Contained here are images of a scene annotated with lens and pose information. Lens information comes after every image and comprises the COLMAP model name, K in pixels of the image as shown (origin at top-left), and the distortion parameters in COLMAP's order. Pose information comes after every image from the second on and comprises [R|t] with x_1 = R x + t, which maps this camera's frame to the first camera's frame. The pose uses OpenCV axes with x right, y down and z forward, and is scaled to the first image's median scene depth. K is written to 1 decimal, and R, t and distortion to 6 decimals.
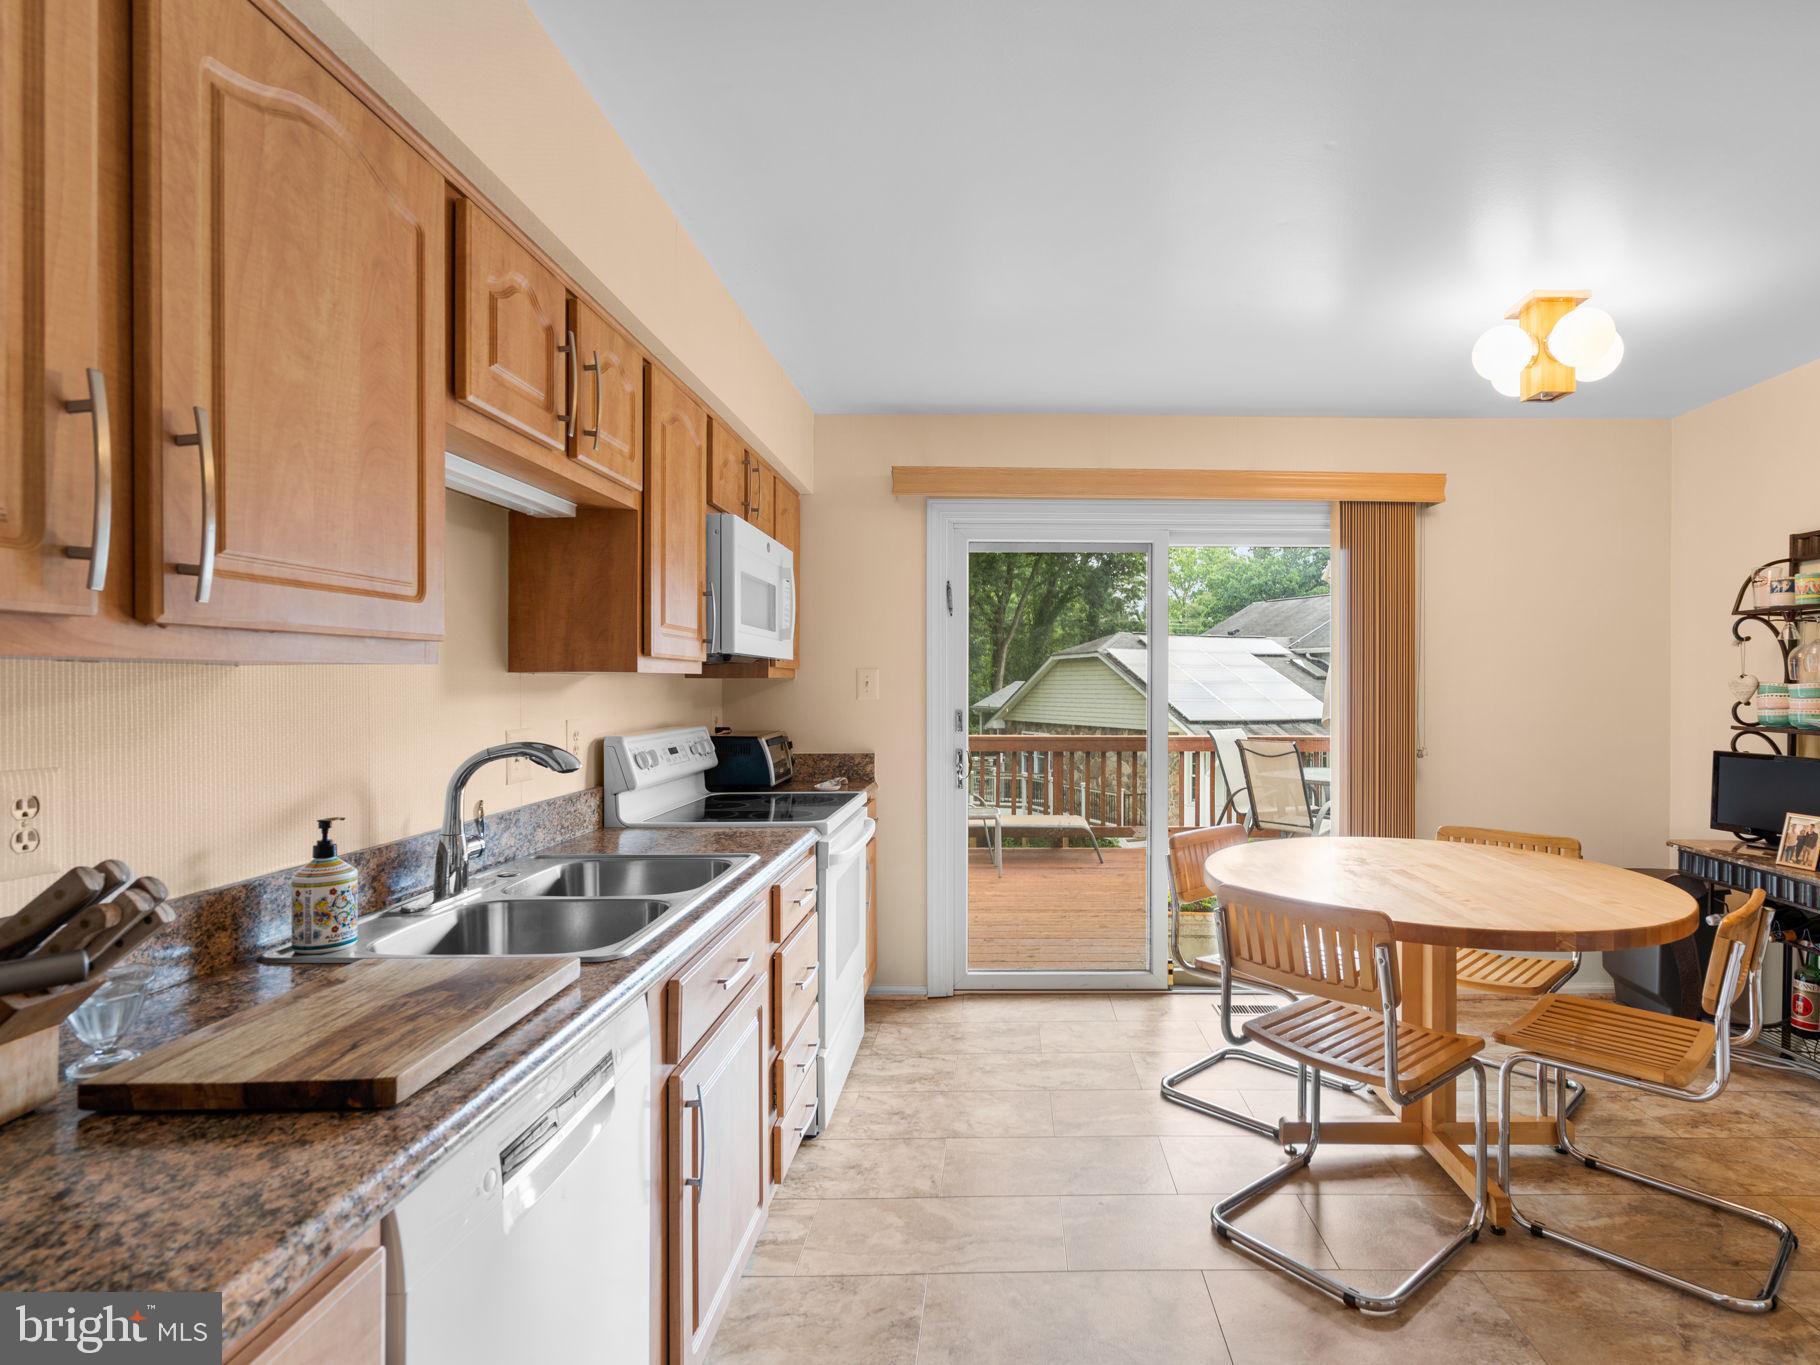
lens RADIAL K [[948.4, 0, 1008.6], [0, 948.4, 684.7], [0, 0, 1]] dist [-0.002105, -0.002323]
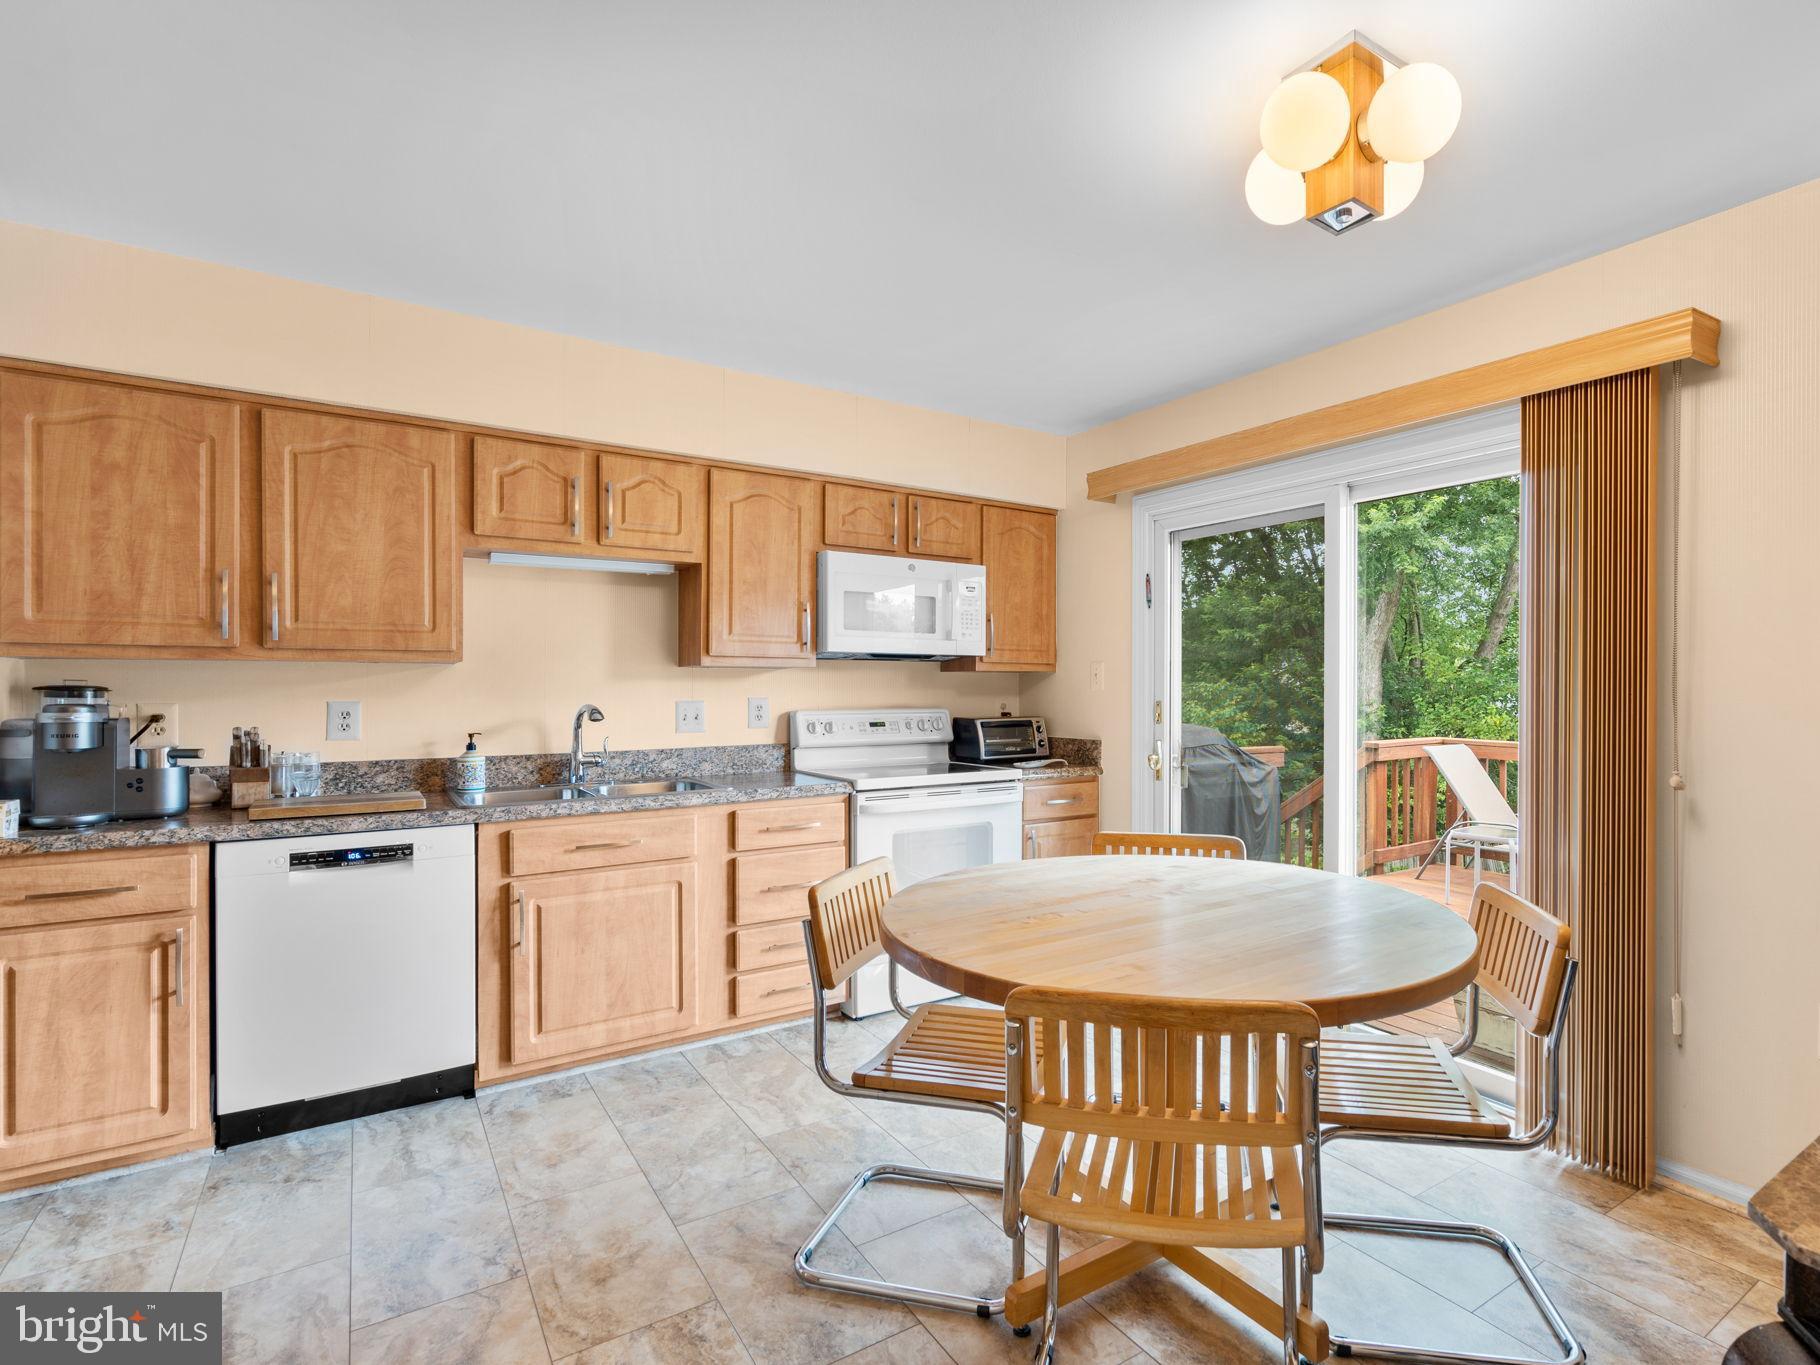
lens RADIAL K [[922.9, 0, 978.8], [0, 922.9, 693.9], [0, 0, 1]] dist [-0.003710, 0.001165]
pose [[0.553347, 0.006992, -0.832922, 1.144506], [-0.002325, 0.999974, 0.006849, 0.022429], [0.832948, -0.001853, 0.553348, 0.531137]]
